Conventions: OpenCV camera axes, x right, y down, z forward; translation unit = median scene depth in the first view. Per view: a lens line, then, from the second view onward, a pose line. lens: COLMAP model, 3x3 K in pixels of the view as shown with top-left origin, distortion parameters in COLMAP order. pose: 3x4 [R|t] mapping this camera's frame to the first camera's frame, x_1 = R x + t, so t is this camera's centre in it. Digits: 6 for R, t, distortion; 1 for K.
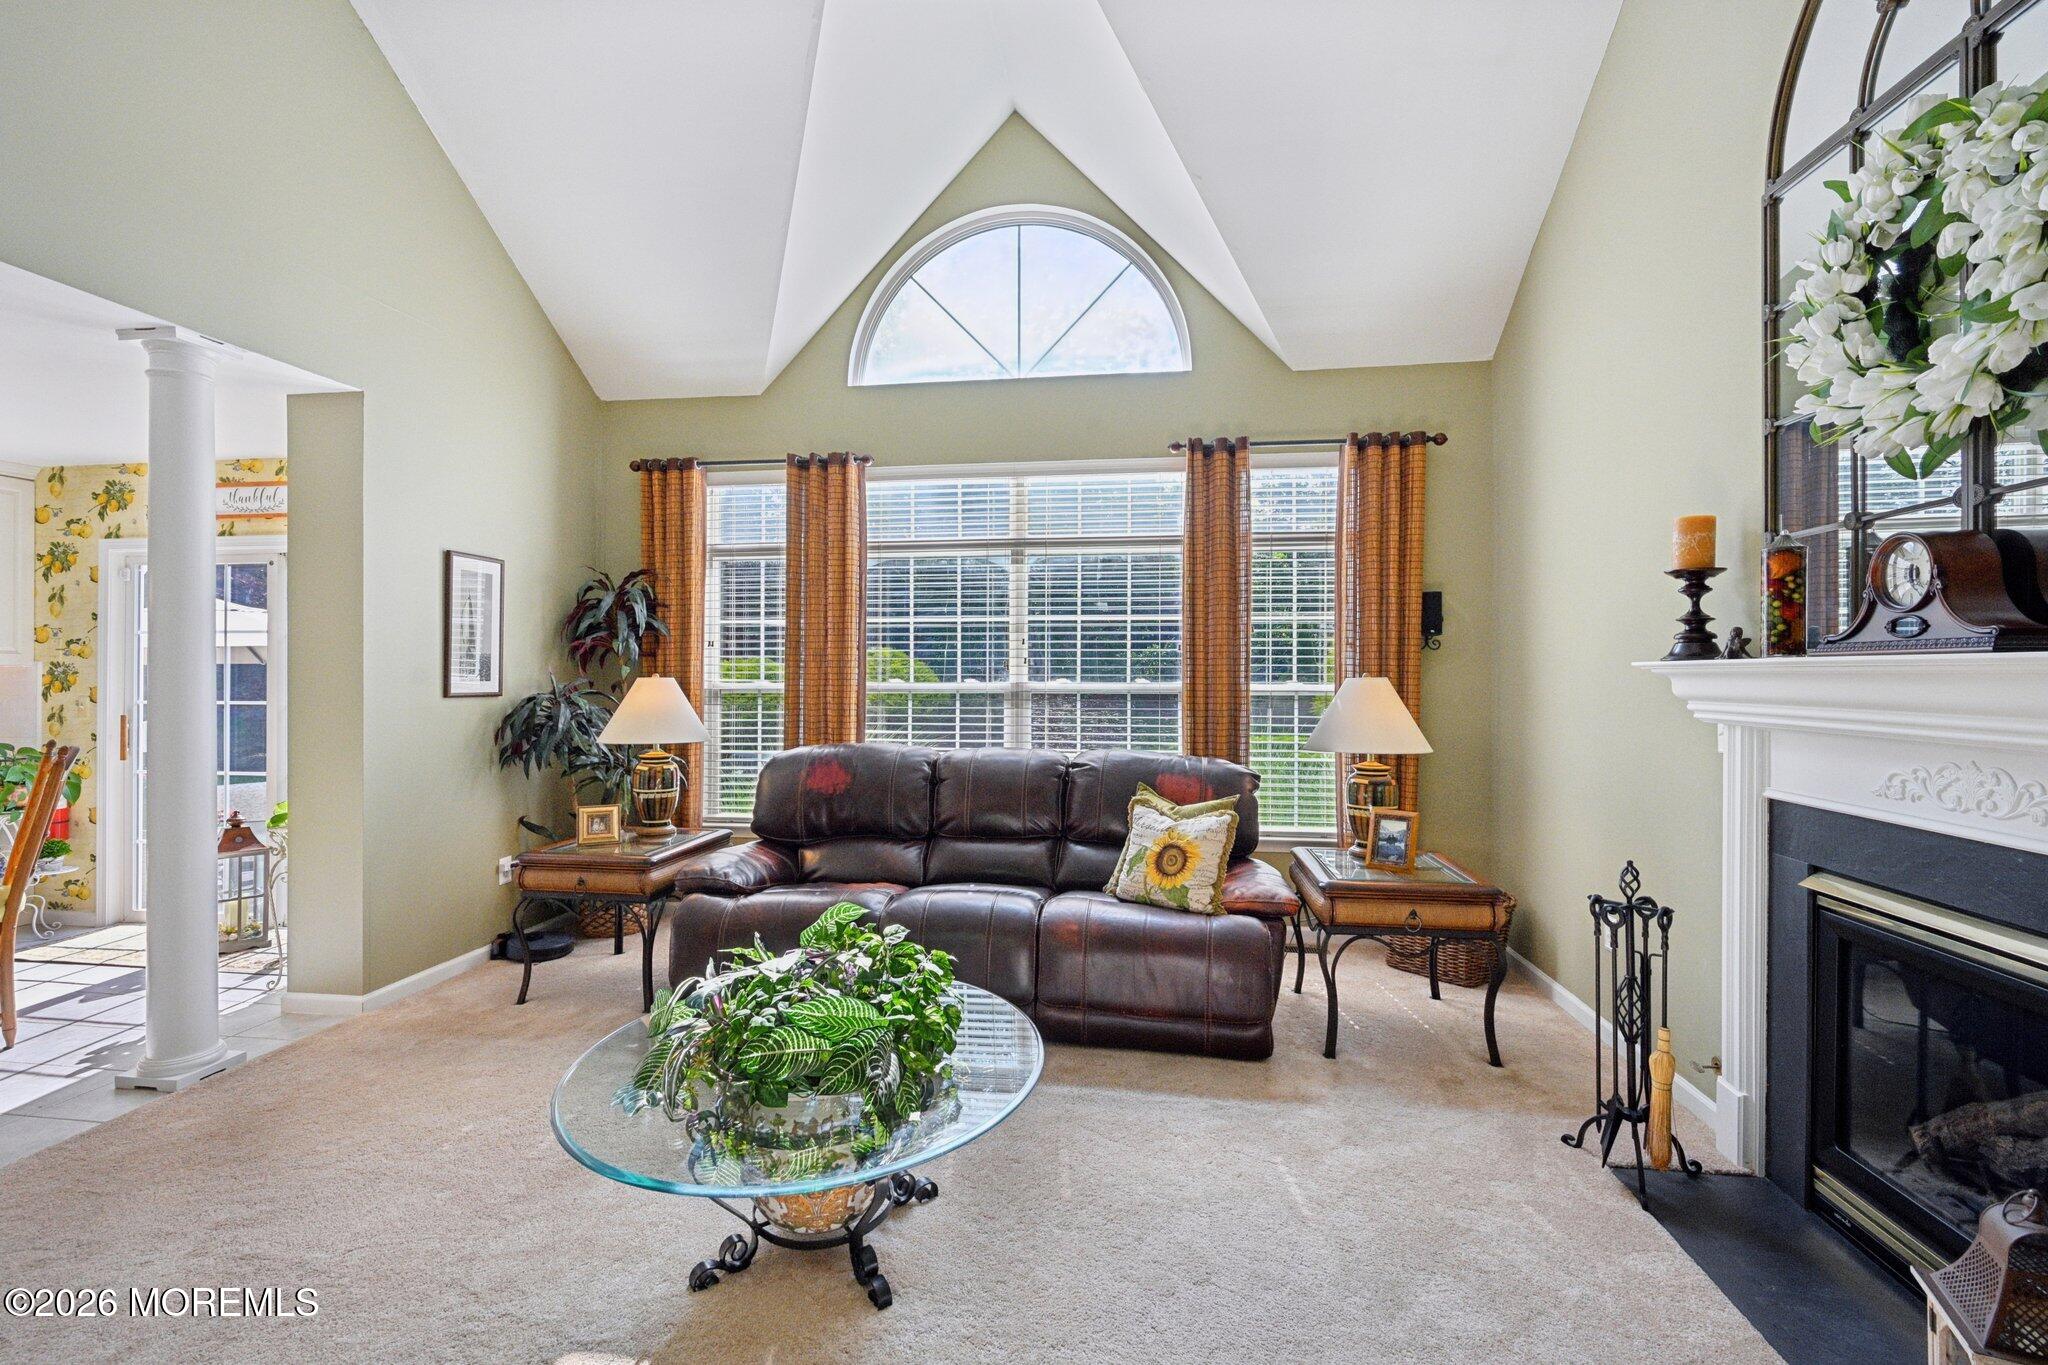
lens RADIAL K [[913.5, 0, 1041.0], [0, 913.5, 680.2], [0, 0, 1]] dist [0.000714, -0.000048]
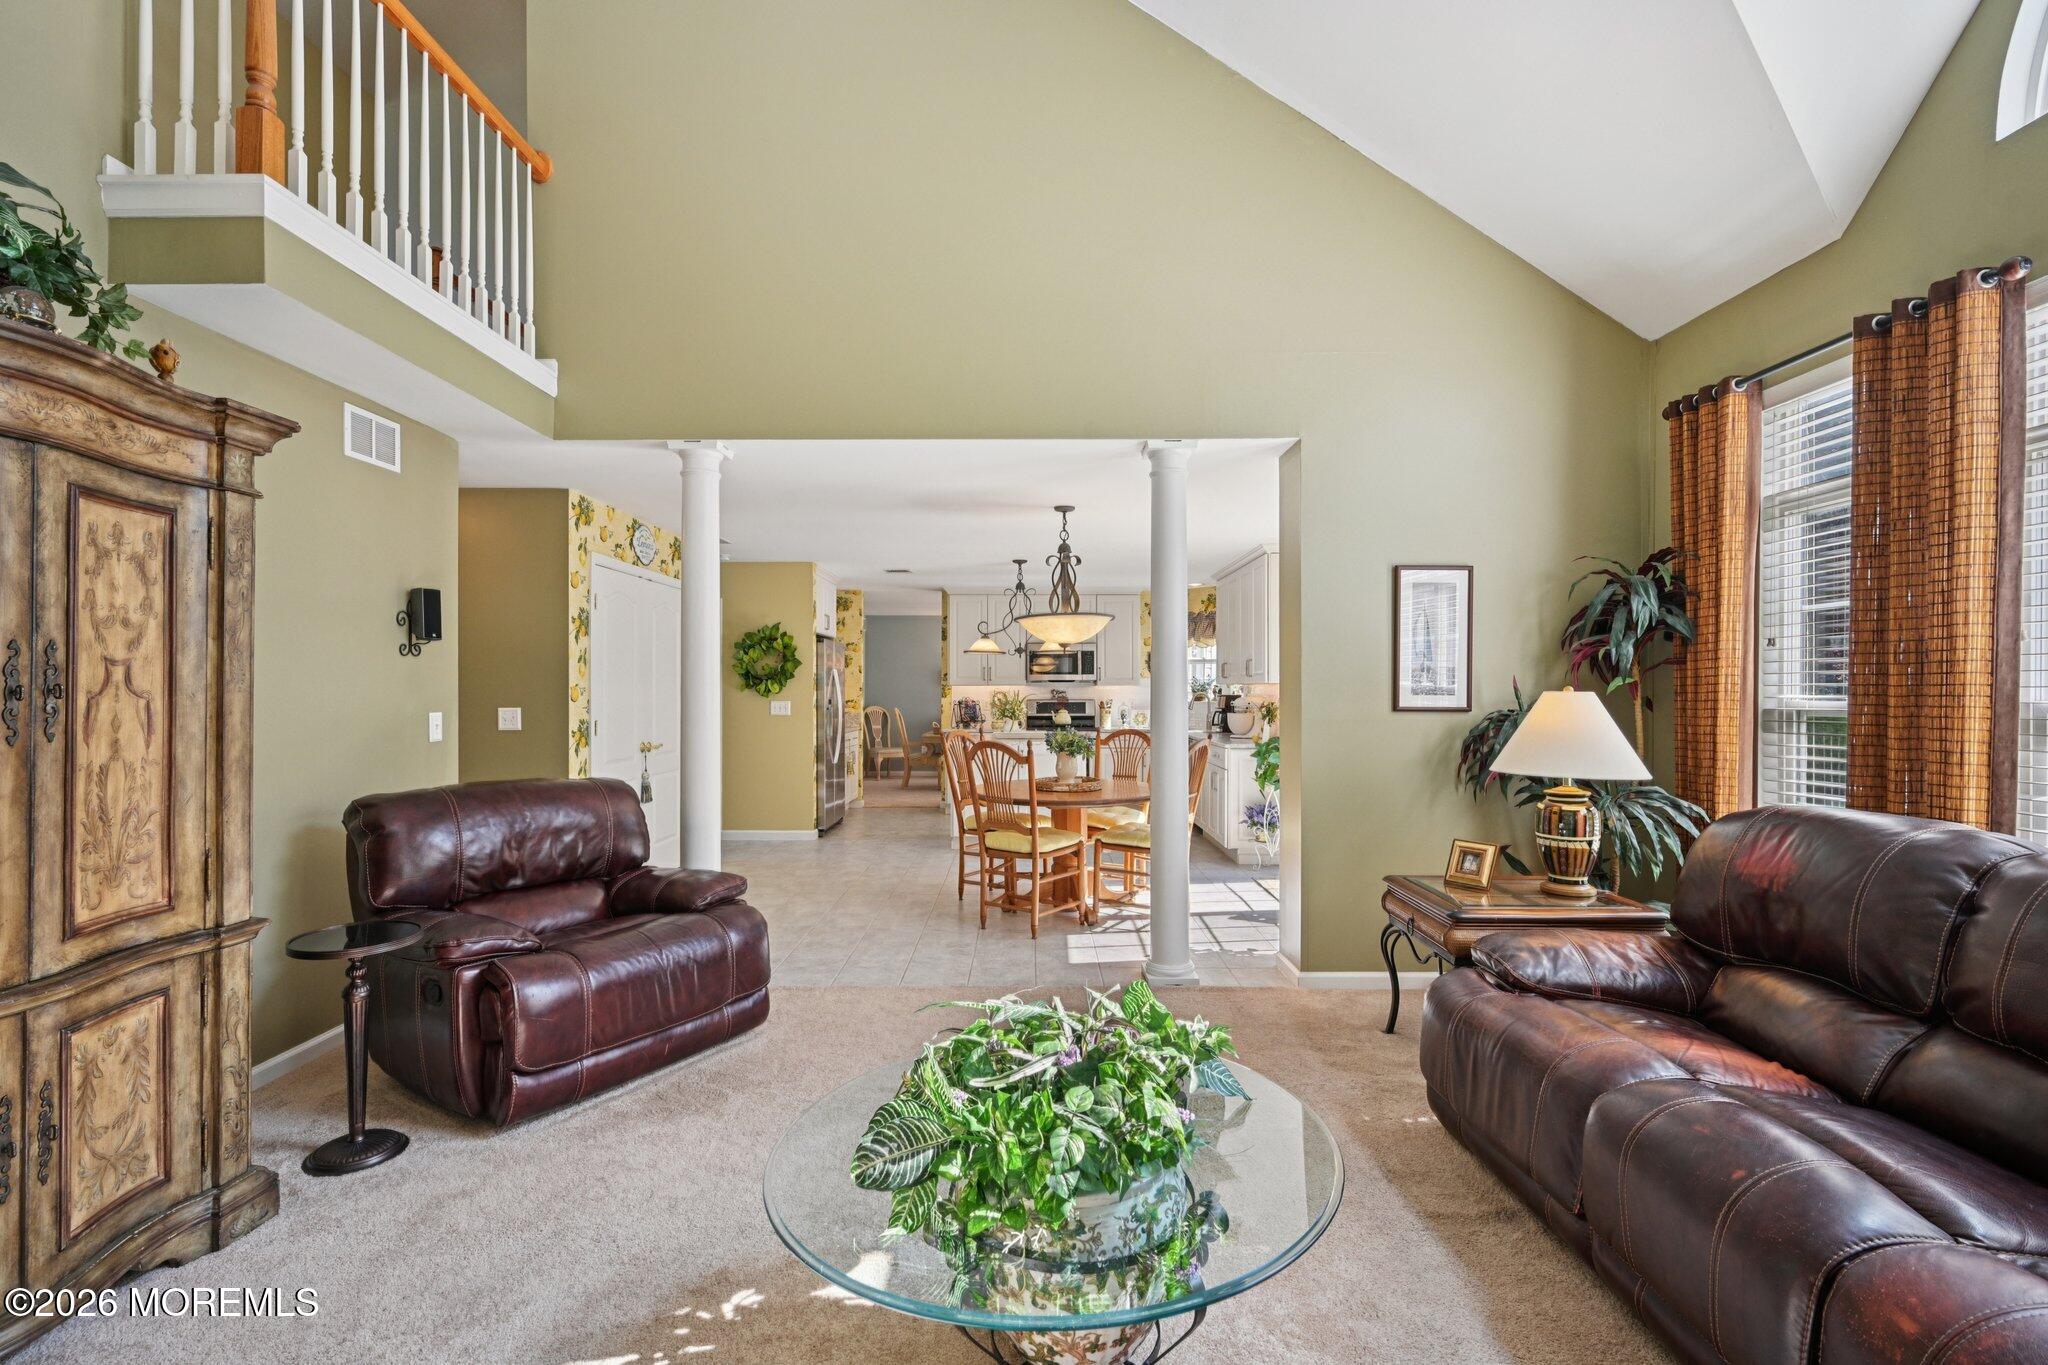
lens RADIAL K [[913.5, 0, 1017.5], [0, 913.5, 696.1], [0, 0, 1]] dist [0.000714, -0.000048]
pose [[0.115543, 0.005988, -0.993284, 0.265894], [-0.006488, 0.999965, 0.005274, 0.000012], [0.993281, 0.005835, 0.115578, 0.400815]]
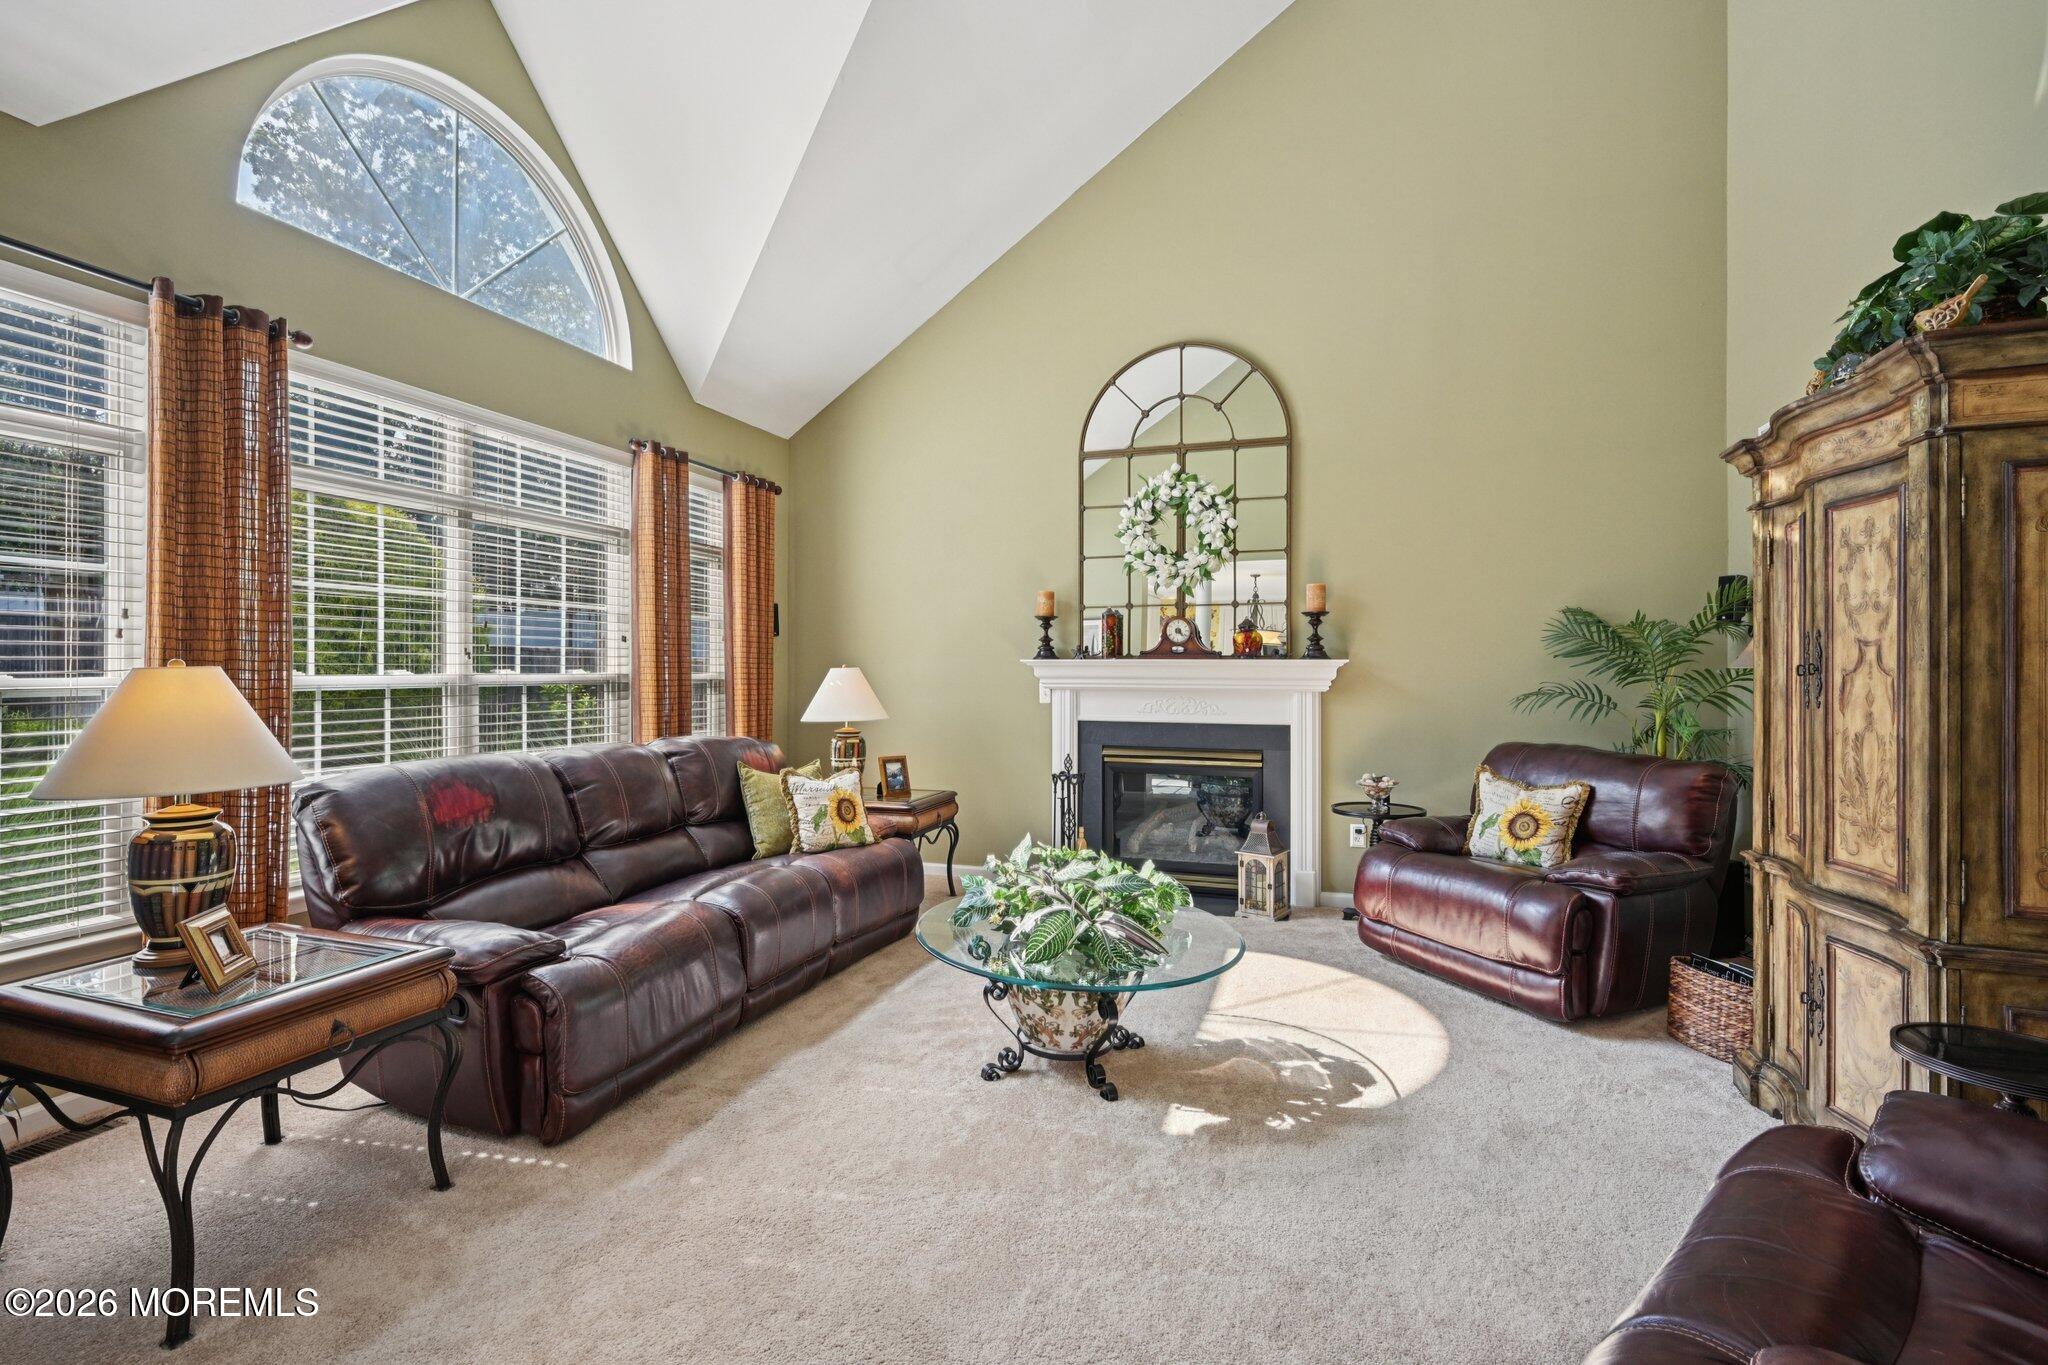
lens RADIAL K [[913.5, 0, 1029.8], [0, 913.5, 669.2], [0, 0, 1]] dist [0.000714, -0.000048]
pose [[0.178292, -0.001079, 0.983977, -0.774249], [0.005118, 0.999987, 0.000169, 0.000452], [-0.983964, 0.005006, 0.178295, 0.375937]]
